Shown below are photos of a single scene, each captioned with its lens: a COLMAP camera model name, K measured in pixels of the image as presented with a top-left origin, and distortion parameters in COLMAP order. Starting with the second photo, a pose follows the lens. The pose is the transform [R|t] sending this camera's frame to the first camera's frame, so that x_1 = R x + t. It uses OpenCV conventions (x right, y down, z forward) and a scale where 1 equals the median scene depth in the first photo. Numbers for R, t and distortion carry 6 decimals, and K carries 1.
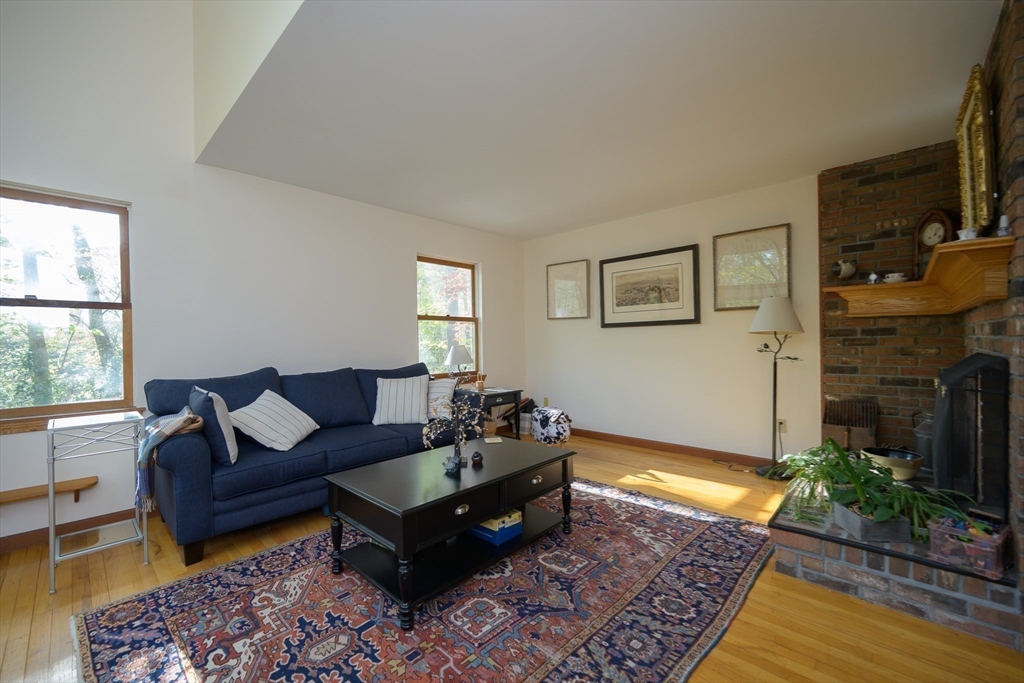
lens RADIAL K [[418.2, 0, 515.3], [0, 418.2, 343.3], [0, 0, 1]] dist [0.000112, 0.000198]
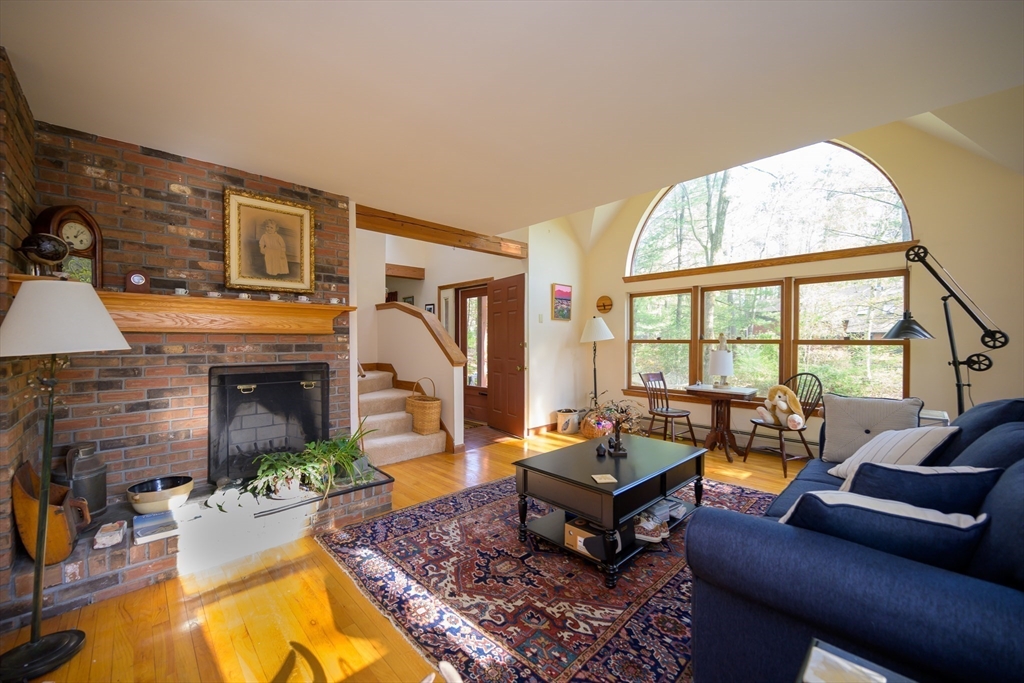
lens RADIAL K [[401.0, 0, 516.5], [0, 401.0, 341.9], [0, 0, 1]] dist [0.000552, -0.000688]
pose [[-0.998639, 0.013532, 0.050369, 0.070382], [0.014087, 0.999844, 0.010676, -0.041675], [-0.050217, 0.011371, -0.998674, 1.686048]]
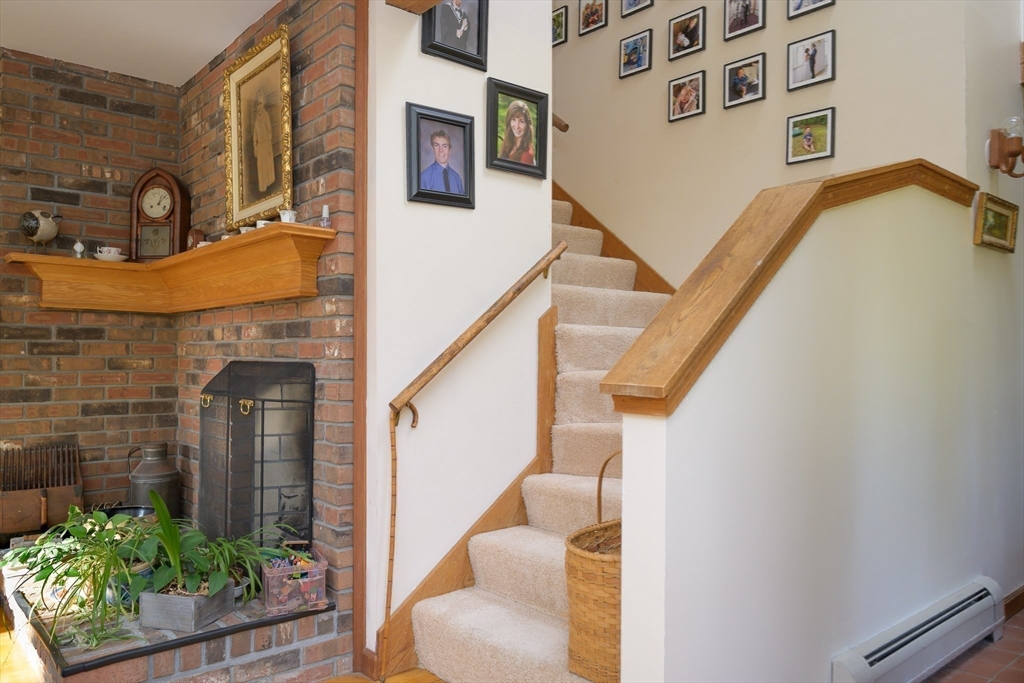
lens RADIAL K [[747.0, 0, 517.8], [0, 747.0, 346.3], [0, 0, 1]] dist [0.000335, -0.001447]
pose [[0.111940, 0.028338, 0.993311, -0.214651], [-0.000277, 0.999594, -0.028486, 0.026543], [-0.993715, 0.002914, 0.111902, 0.216065]]
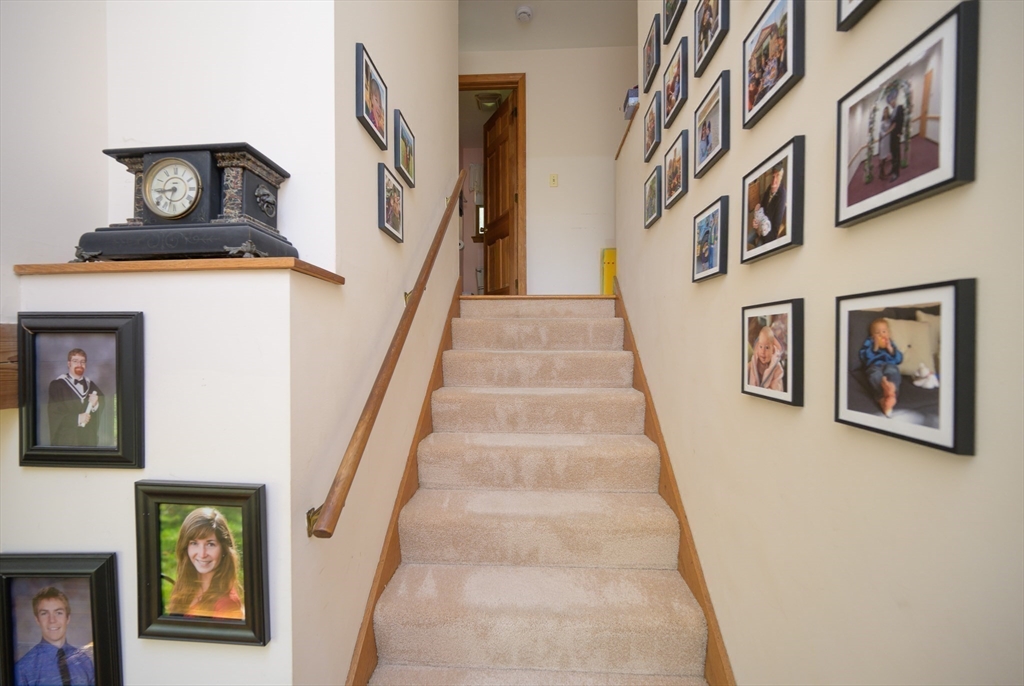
lens RADIAL K [[427.1, 0, 511.7], [0, 427.1, 349.6], [0, 0, 1]] dist [0.008649, 0.000115]
pose [[0.775551, 0.006072, 0.631256, 0.741552], [-0.003649, 0.999980, -0.005135, -0.444543], [-0.631274, 0.001678, 0.775558, -0.062051]]
